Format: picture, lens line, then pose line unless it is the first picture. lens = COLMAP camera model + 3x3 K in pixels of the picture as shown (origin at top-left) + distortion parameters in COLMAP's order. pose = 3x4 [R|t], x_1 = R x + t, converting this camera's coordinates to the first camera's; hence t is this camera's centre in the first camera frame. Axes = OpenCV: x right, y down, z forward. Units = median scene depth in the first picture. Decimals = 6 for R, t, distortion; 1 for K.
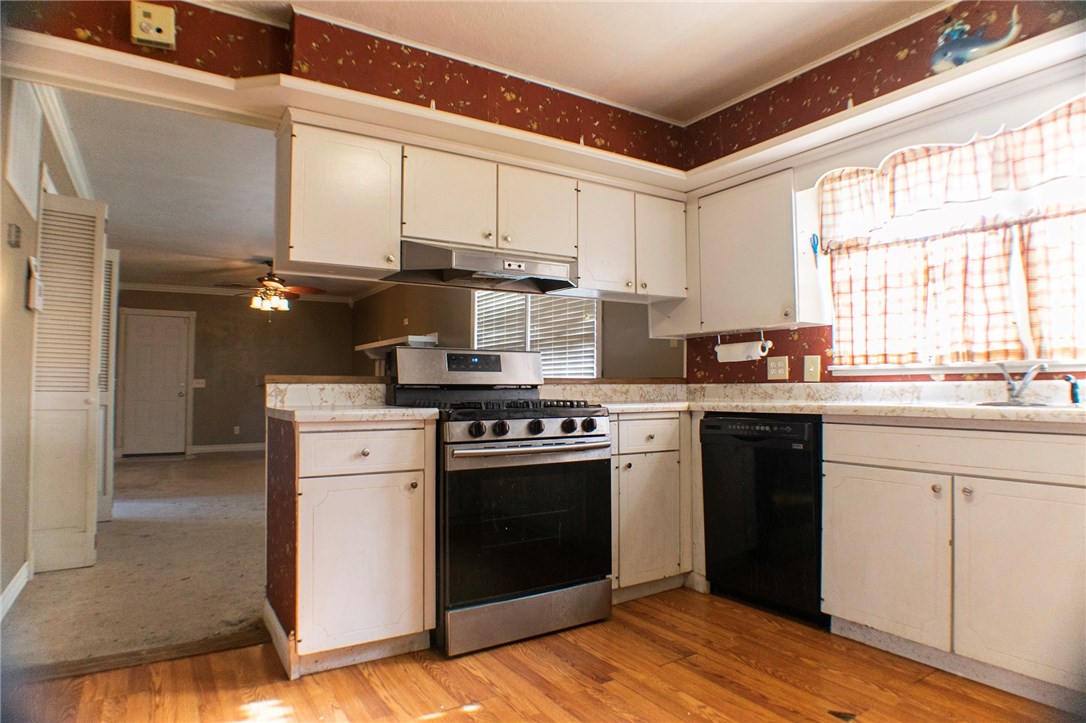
lens RADIAL K [[632.1, 0, 543.0], [0, 632.1, 361.5], [0, 0, 1]] dist [-0.077773, 0.027835]
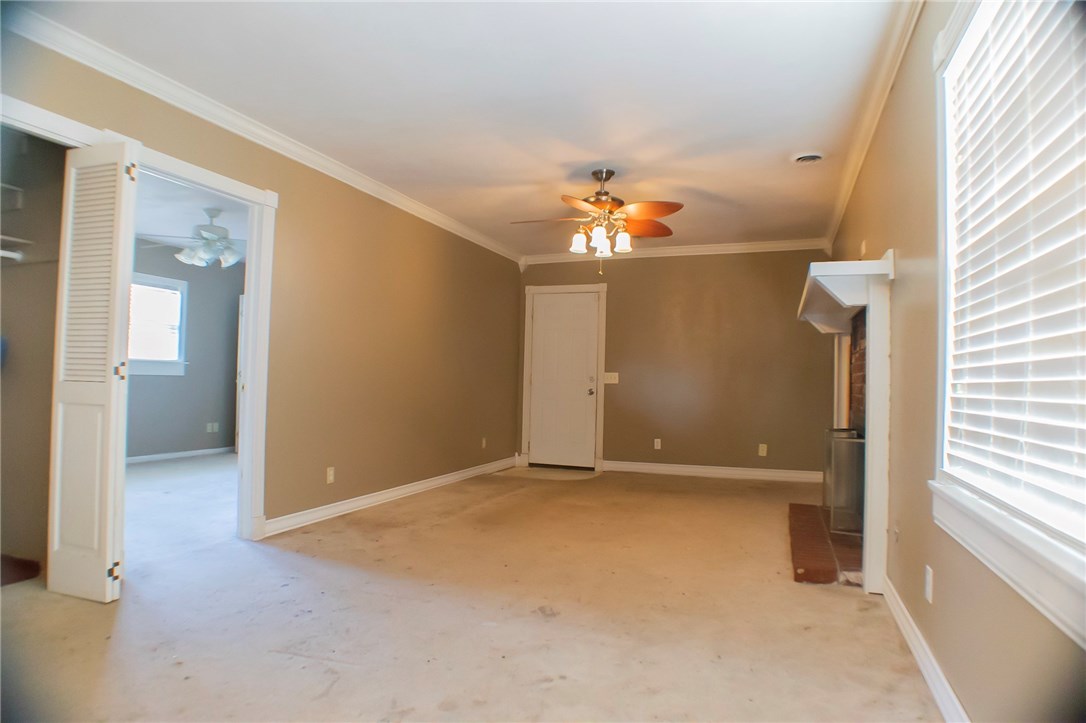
lens RADIAL K [[632.1, 0, 543.0], [0, 632.1, 361.5], [0, 0, 1]] dist [-0.077773, 0.027835]
pose [[0.608052, -0.010540, -0.793827, 0.015486], [0.009078, 0.999939, -0.006323, 0.070675], [0.793845, -0.003362, 0.608110, 1.718401]]
